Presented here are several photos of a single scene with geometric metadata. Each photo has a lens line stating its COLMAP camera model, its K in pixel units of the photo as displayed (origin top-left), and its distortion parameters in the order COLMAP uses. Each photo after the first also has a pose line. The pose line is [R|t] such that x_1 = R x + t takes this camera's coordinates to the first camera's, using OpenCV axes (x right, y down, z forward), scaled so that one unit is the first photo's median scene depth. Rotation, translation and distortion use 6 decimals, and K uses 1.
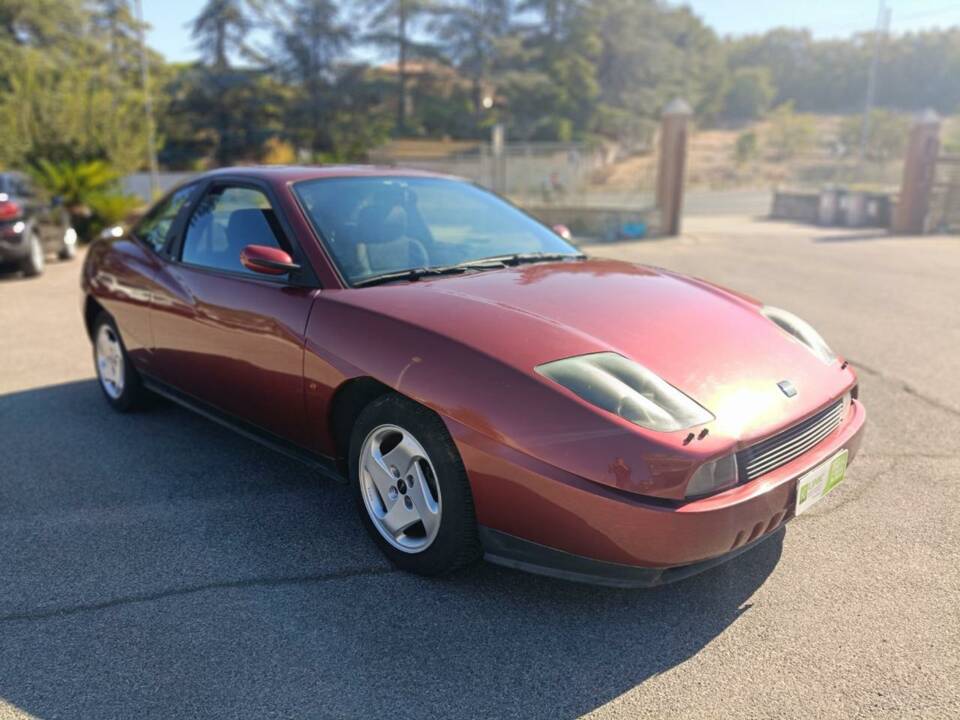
lens RADIAL K [[748.1, 0, 485.1], [0, 748.1, 366.5], [0, 0, 1]] dist [0.010132, -0.049453]
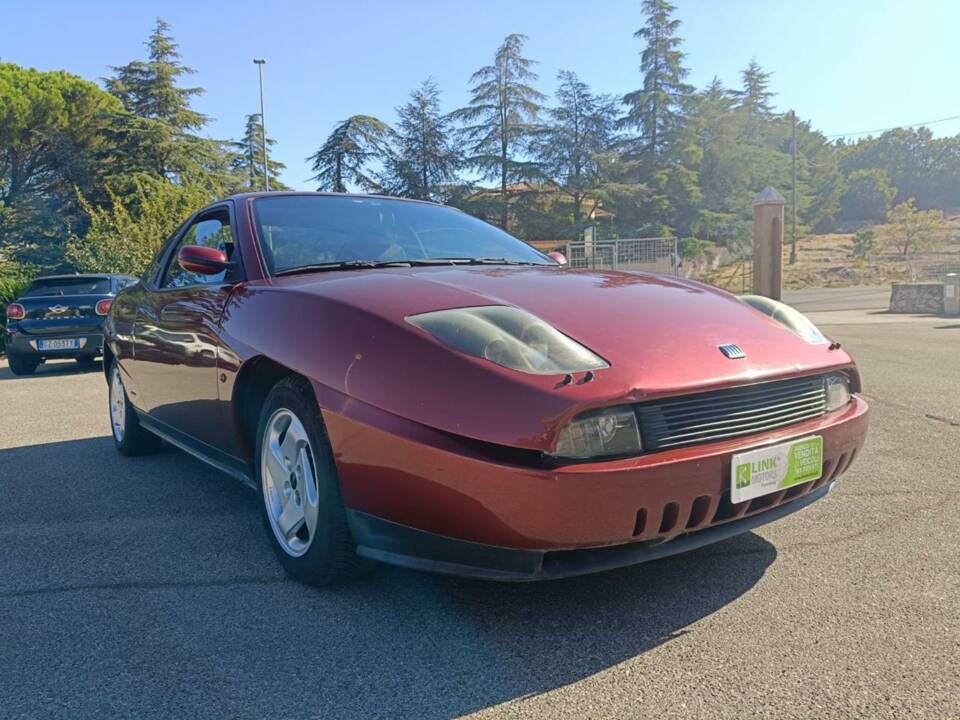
lens RADIAL K [[748.1, 0, 478.1], [0, 748.1, 361.2], [0, 0, 1]] dist [0.010132, -0.049453]
pose [[0.985909, -0.018464, -0.166262, 0.199214], [-0.008874, 0.986718, -0.162202, 0.127525], [0.167048, 0.161392, 0.972650, 0.116377]]
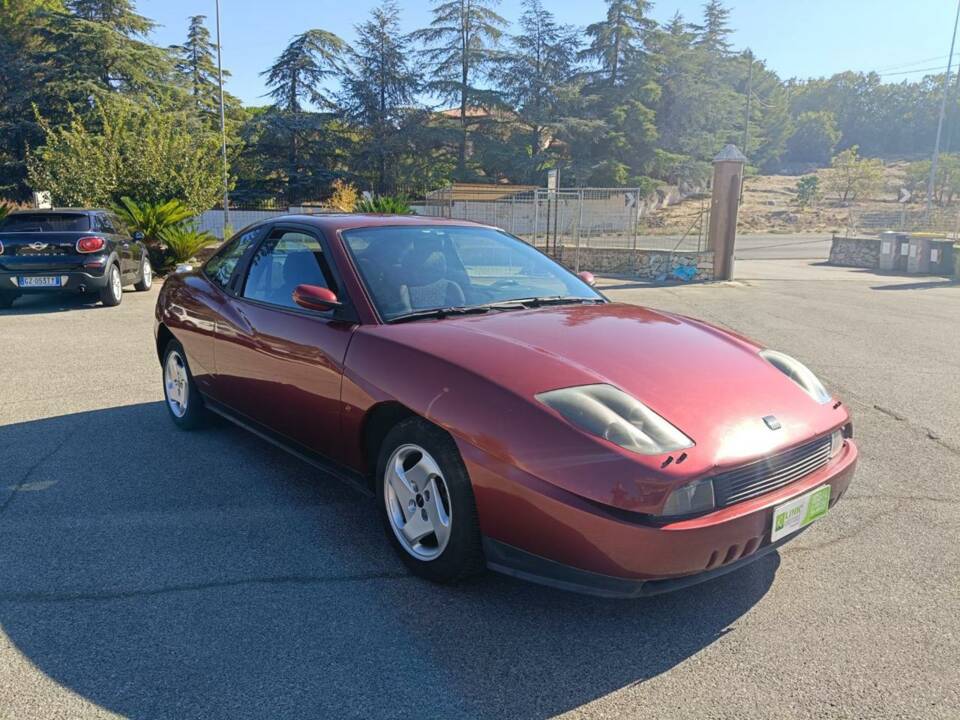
lens RADIAL K [[748.1, 0, 474.6], [0, 748.1, 361.8], [0, 0, 1]] dist [0.010132, -0.049453]
pose [[0.995664, 0.029400, -0.088259, 0.050875], [-0.034326, 0.997906, -0.054823, 0.008851], [0.086462, 0.057615, 0.994588, -0.095106]]
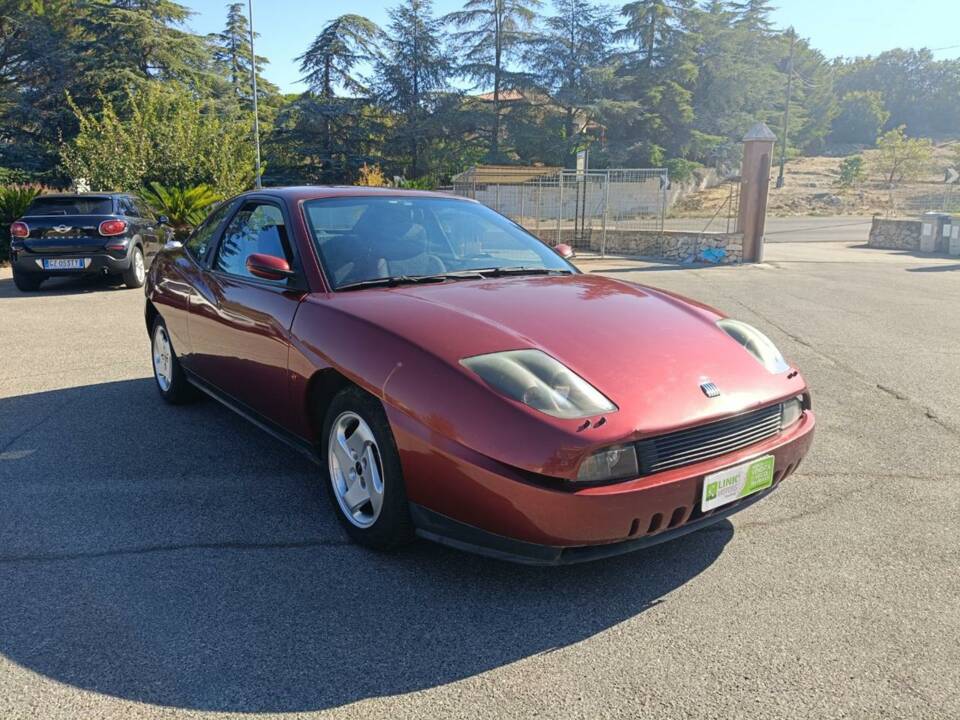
lens RADIAL K [[748.1, 0, 479.4], [0, 748.1, 360.7], [0, 0, 1]] dist [0.010132, -0.049453]
pose [[0.989999, 0.034023, -0.136909, 0.168227], [-0.039432, 0.998537, -0.036989, 0.026944], [0.135450, 0.042018, 0.989893, -0.068859]]
